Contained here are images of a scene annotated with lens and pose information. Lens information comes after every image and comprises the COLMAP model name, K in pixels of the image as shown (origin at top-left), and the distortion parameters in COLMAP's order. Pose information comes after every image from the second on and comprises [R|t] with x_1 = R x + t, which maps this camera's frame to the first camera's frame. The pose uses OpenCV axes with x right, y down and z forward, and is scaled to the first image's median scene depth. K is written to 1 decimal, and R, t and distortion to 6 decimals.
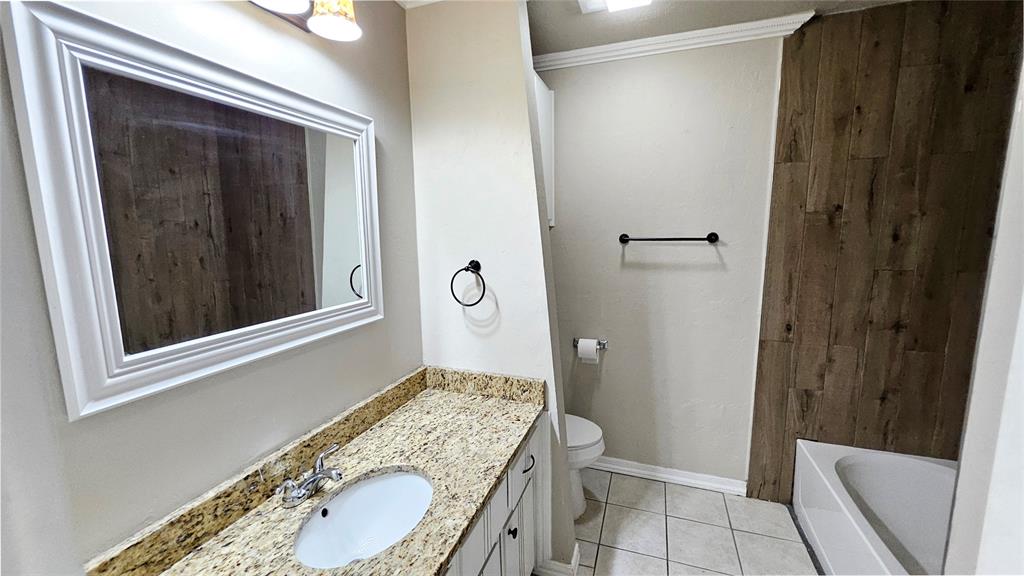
lens RADIAL K [[407.4, 0, 514.9], [0, 407.4, 288.1], [0, 0, 1]] dist [0.000592, -0.000287]
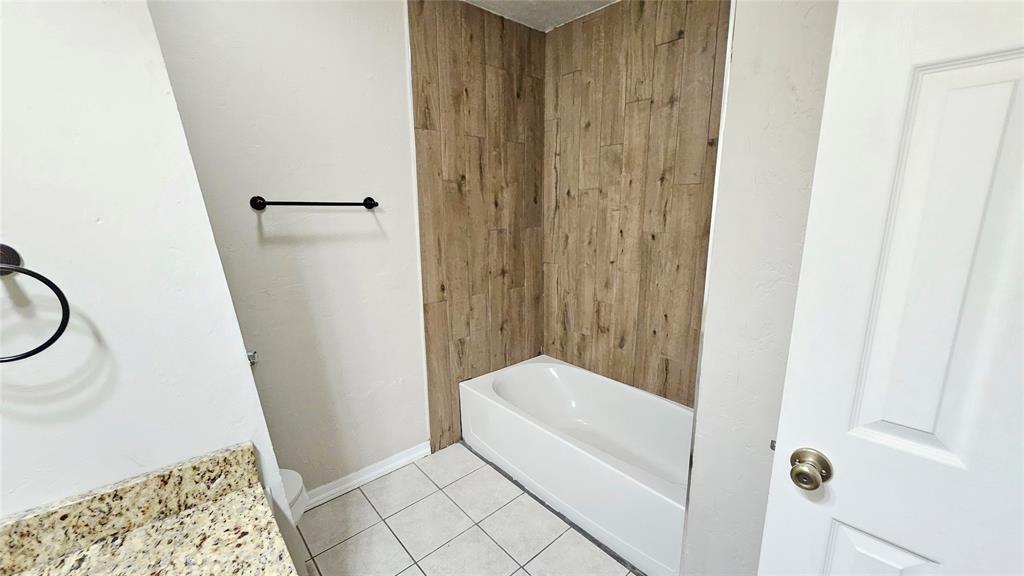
lens RADIAL K [[407.4, 0, 514.9], [0, 407.4, 288.1], [0, 0, 1]] dist [0.000592, -0.000287]
pose [[0.479085, -0.165507, 0.862024, -0.178097], [0.108074, 0.985713, 0.129191, -0.021830], [-0.871090, 0.031269, 0.490127, 0.318282]]
